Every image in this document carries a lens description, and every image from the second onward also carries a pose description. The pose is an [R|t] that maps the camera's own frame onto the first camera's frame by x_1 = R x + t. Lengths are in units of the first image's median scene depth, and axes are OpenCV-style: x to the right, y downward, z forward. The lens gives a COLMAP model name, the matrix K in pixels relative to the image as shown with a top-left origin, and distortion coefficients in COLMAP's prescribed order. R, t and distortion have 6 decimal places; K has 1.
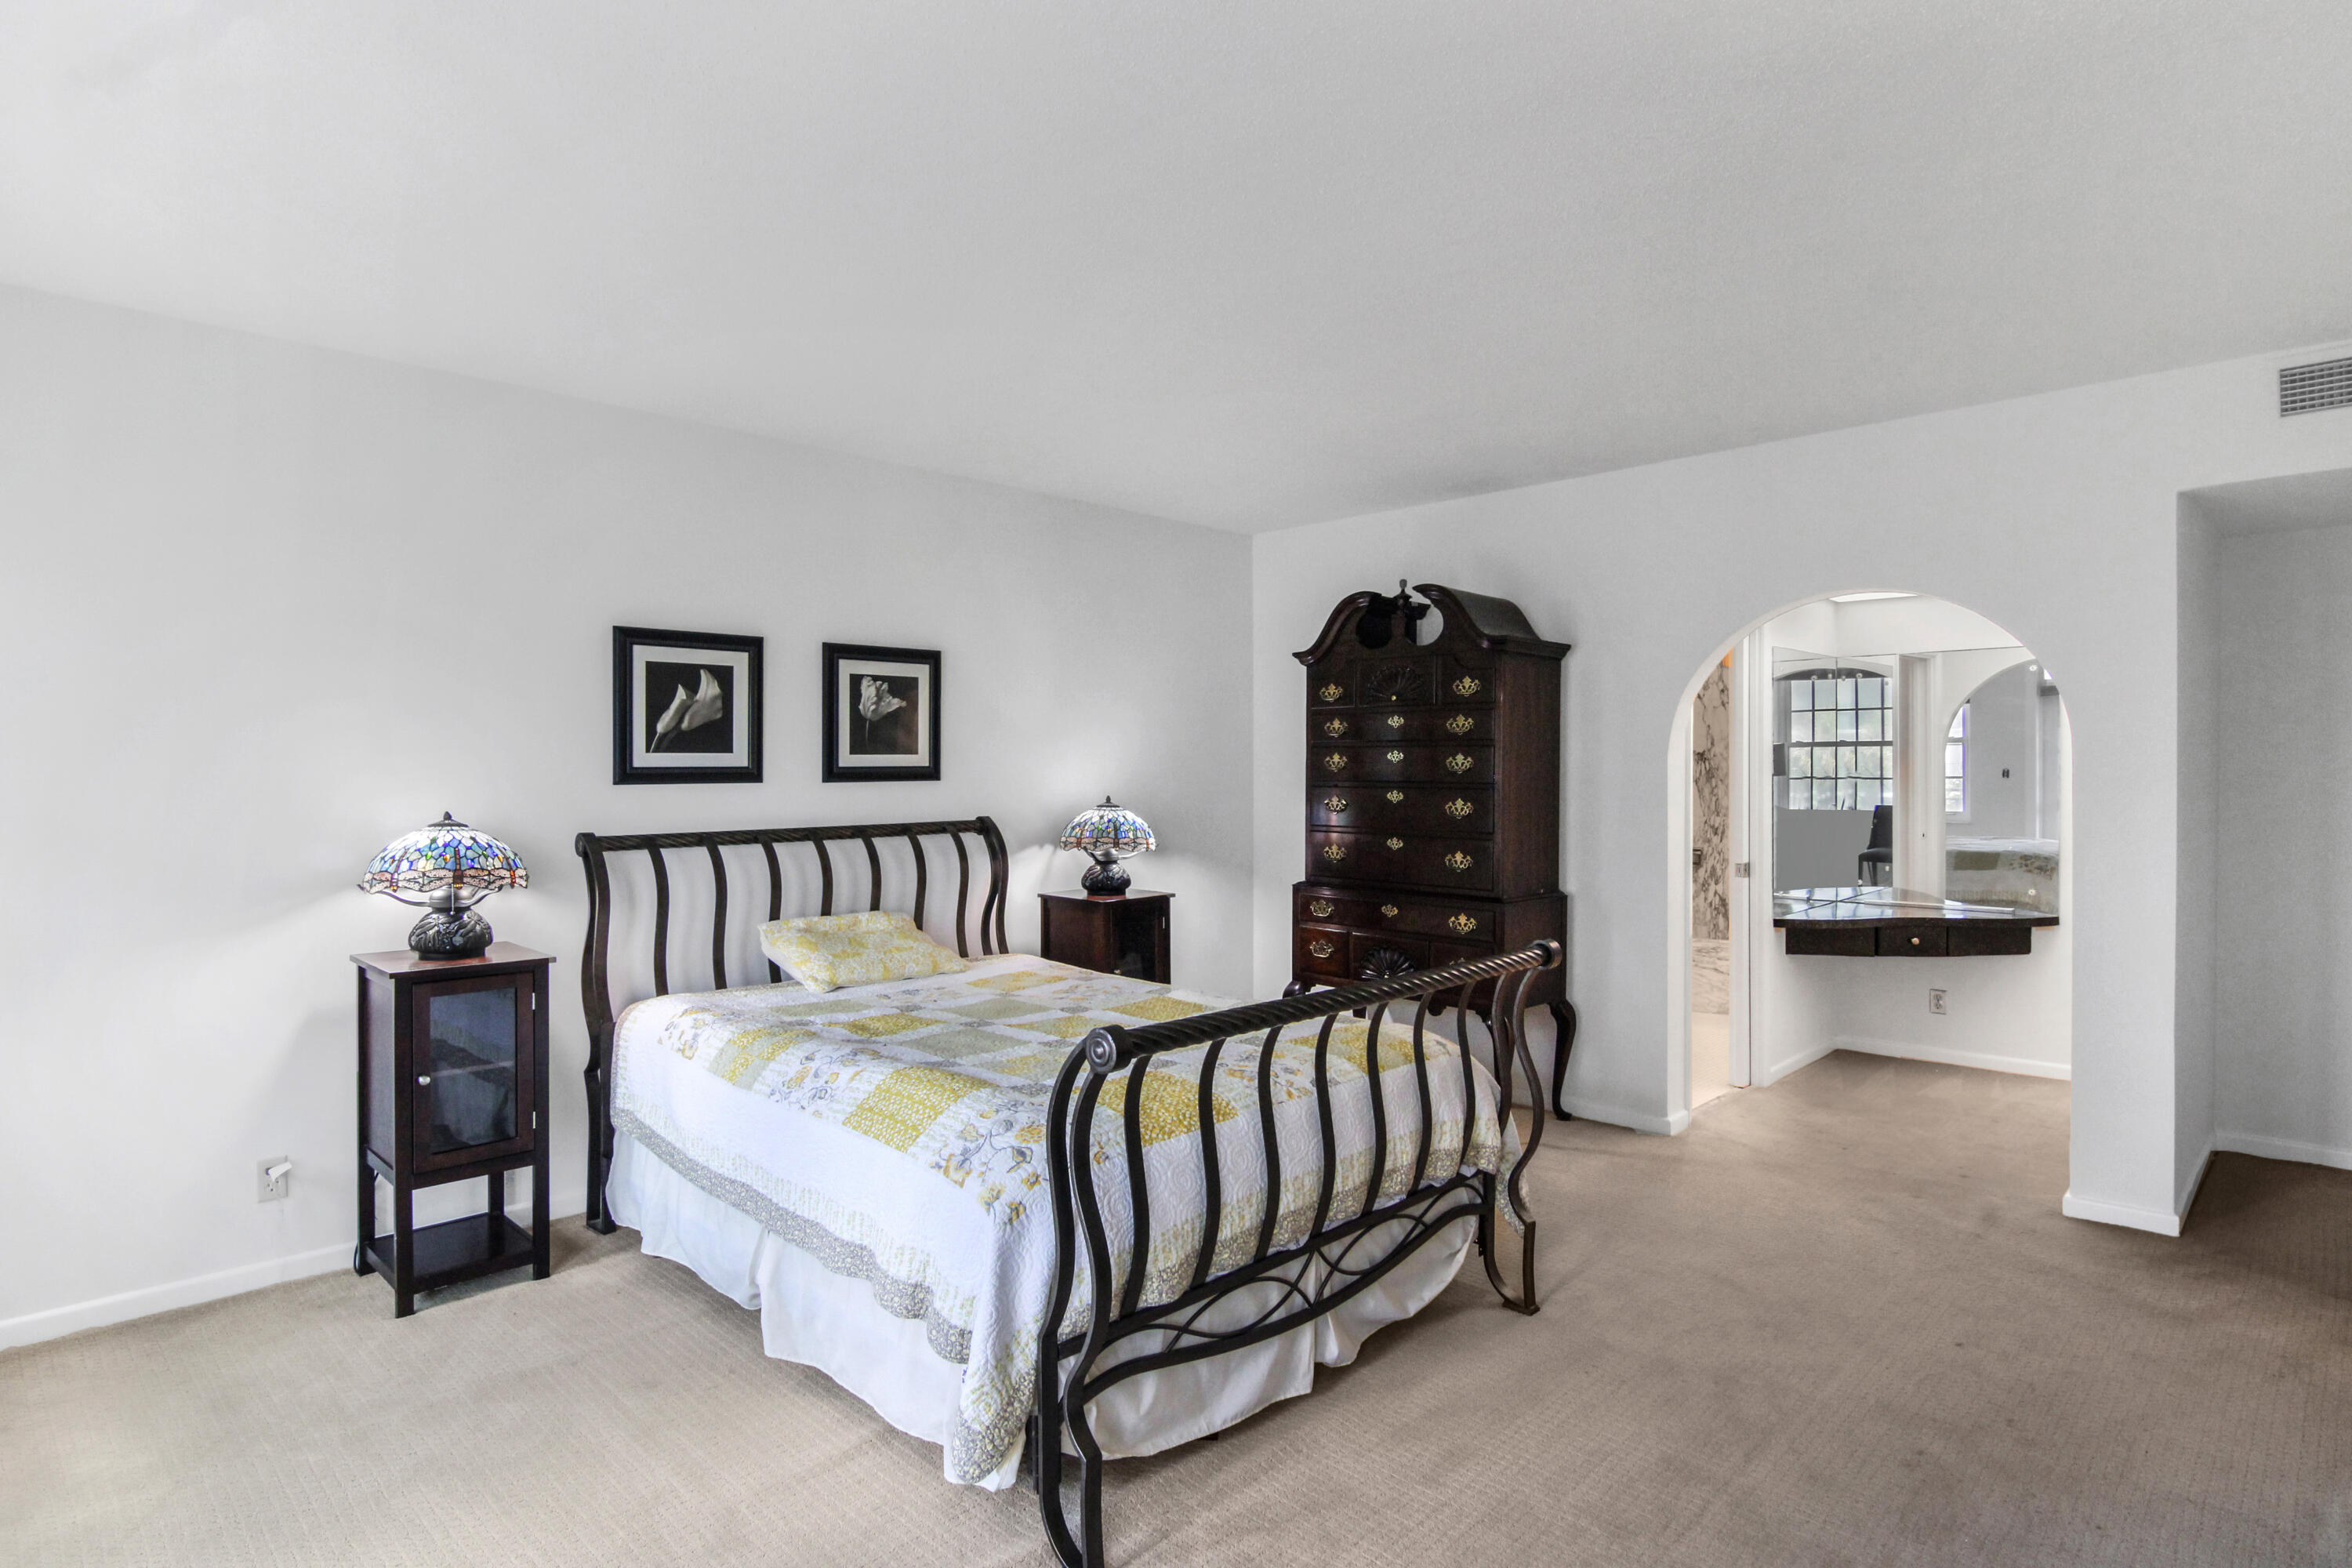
lens RADIAL K [[1213.2, 0, 1160.5], [0, 1213.2, 778.4], [0, 0, 1]] dist [-0.003071, 0.000961]
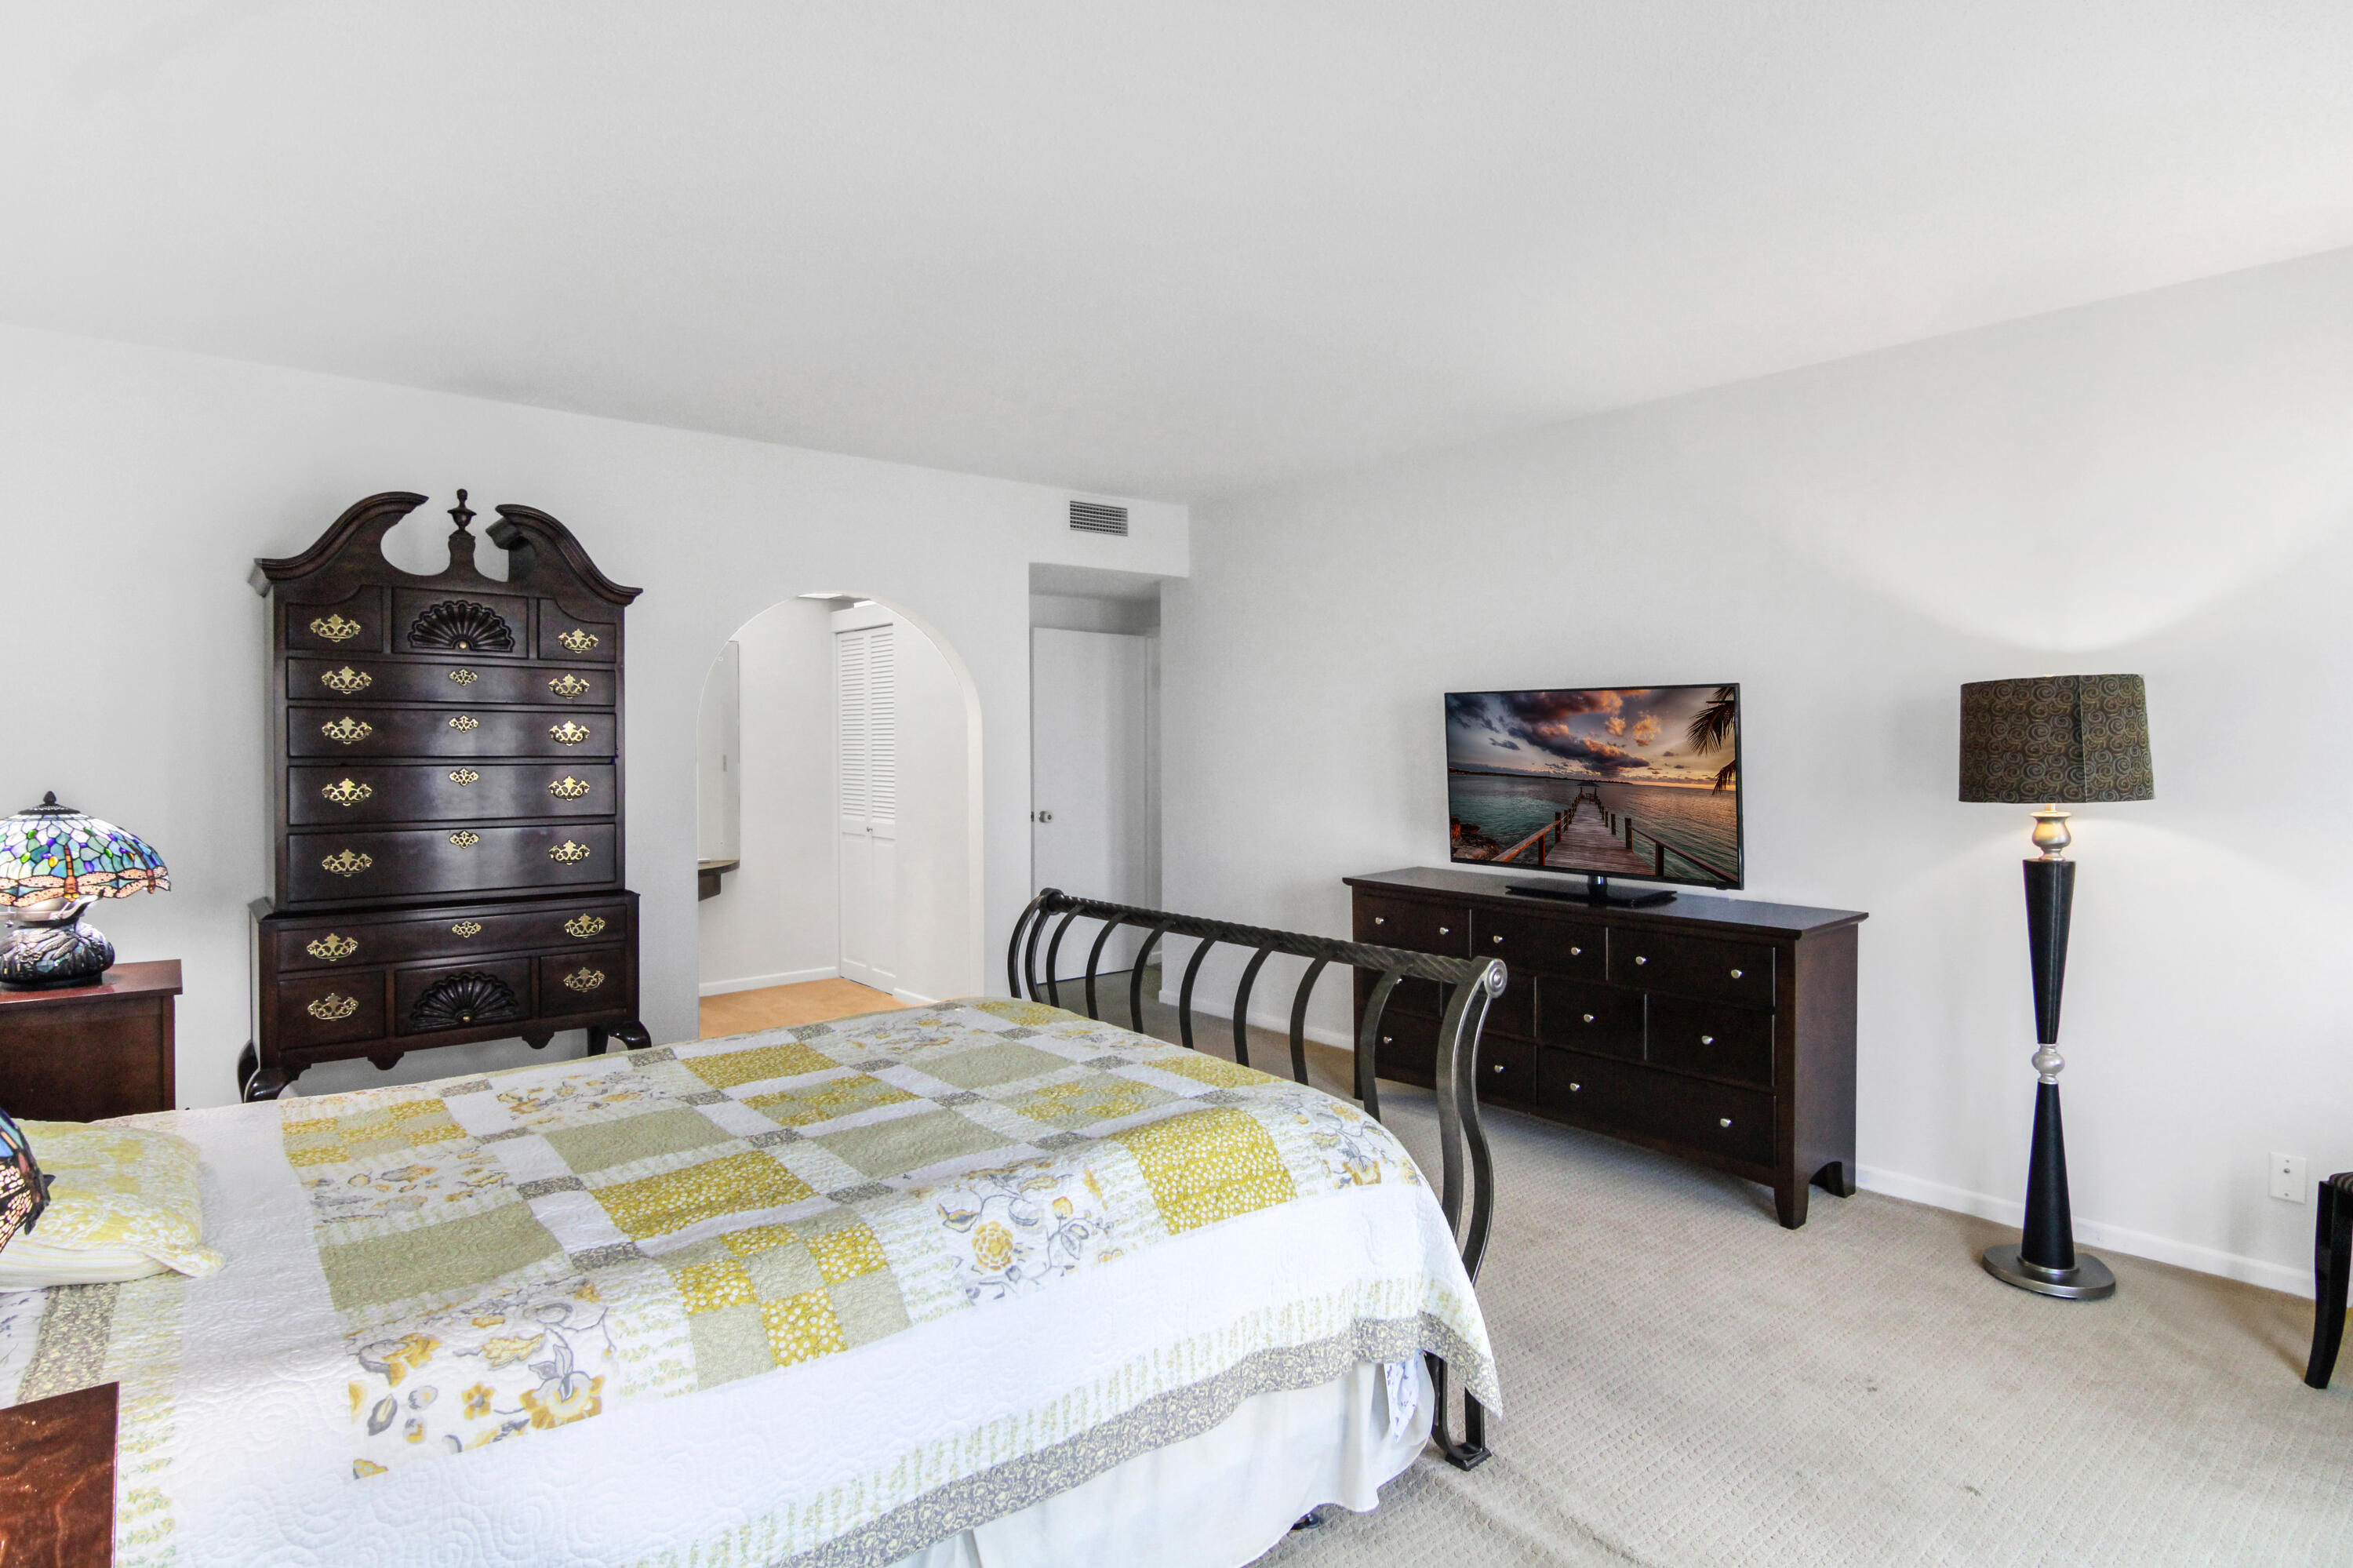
lens RADIAL K [[1213.7, 0, 1161.0], [0, 1213.7, 769.0], [0, 0, 1]] dist [-0.003071, 0.000961]
pose [[0.106966, -0.020626, 0.994049, -0.809969], [0.006149, 0.999779, 0.020083, -0.003110], [-0.994244, 0.003965, 0.107069, 0.776483]]
